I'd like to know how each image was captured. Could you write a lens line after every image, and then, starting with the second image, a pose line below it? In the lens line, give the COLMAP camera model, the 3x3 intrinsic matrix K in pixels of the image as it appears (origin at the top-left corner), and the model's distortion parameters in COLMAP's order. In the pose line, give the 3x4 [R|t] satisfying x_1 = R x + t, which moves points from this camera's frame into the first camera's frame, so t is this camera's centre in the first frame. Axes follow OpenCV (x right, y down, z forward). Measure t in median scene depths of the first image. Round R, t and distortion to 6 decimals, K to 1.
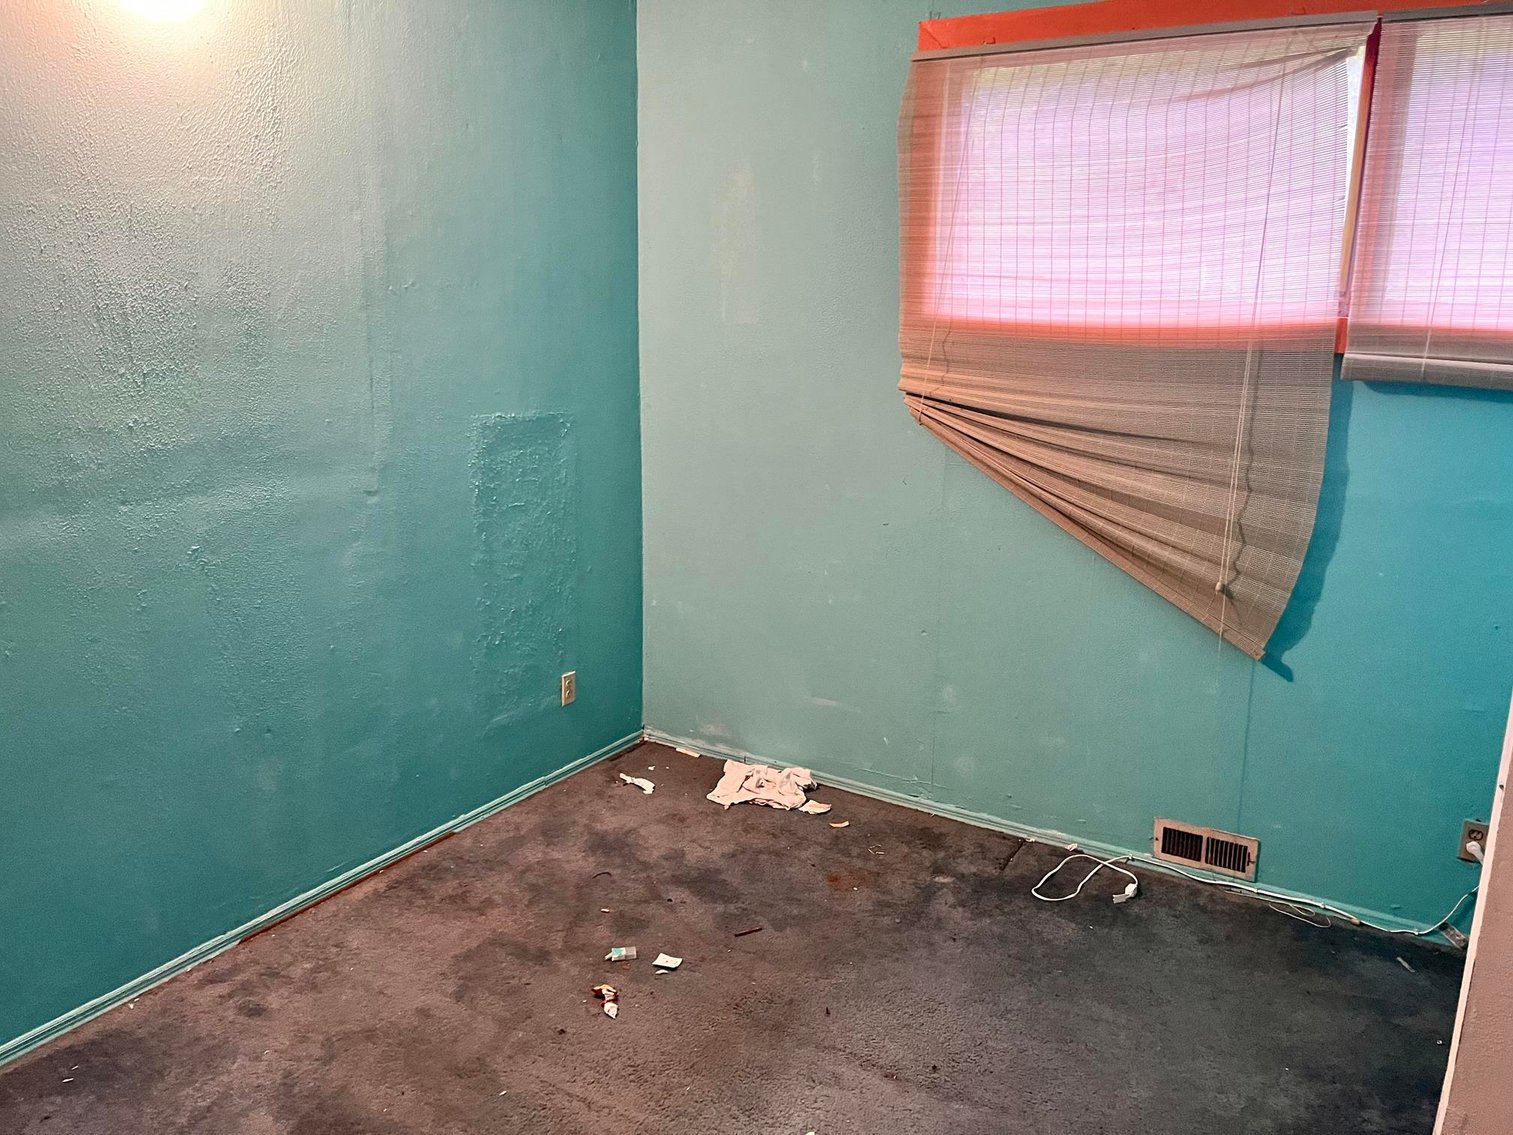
lens RADIAL K [[1143.4, 0, 752.2], [0, 1143.4, 566.7], [0, 0, 1]] dist [0.068411, -0.086640]
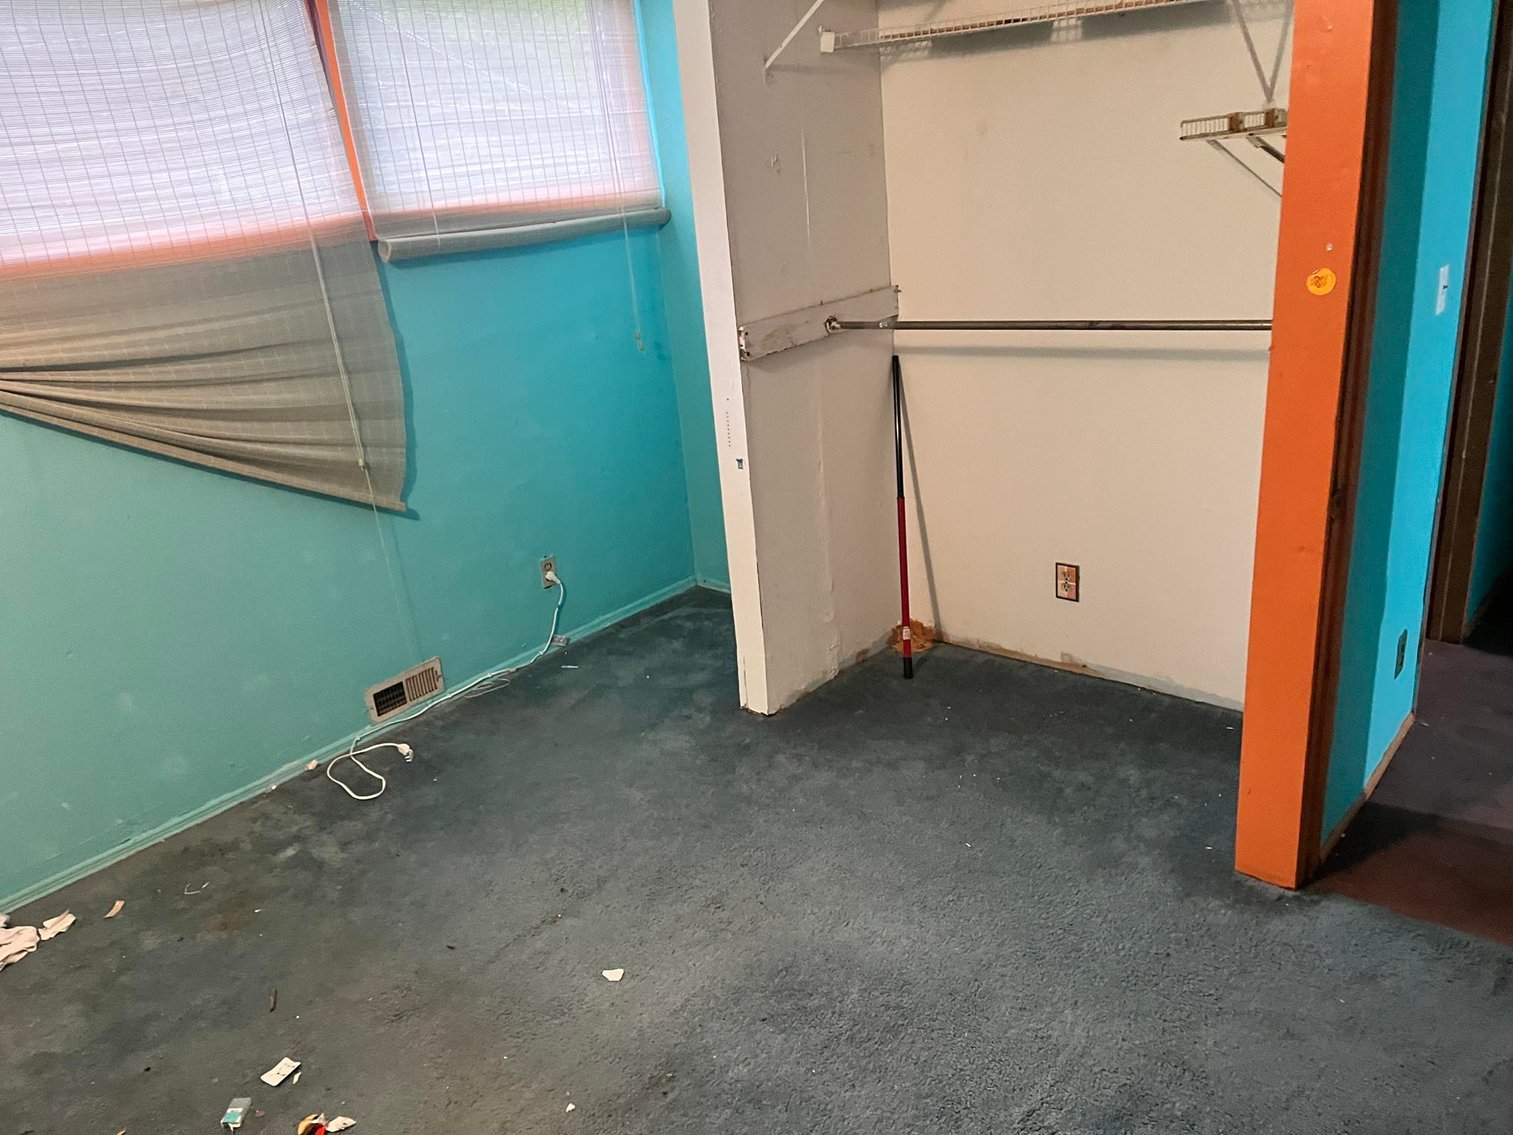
lens RADIAL K [[1143.4, 0, 750.9], [0, 1143.4, 566.6], [0, 0, 1]] dist [0.068411, -0.086640]
pose [[0.170492, -0.363532, 0.915848, -0.585096], [0.326903, 0.897683, 0.295466, -0.097508], [-0.929552, 0.249019, 0.271888, 0.360777]]
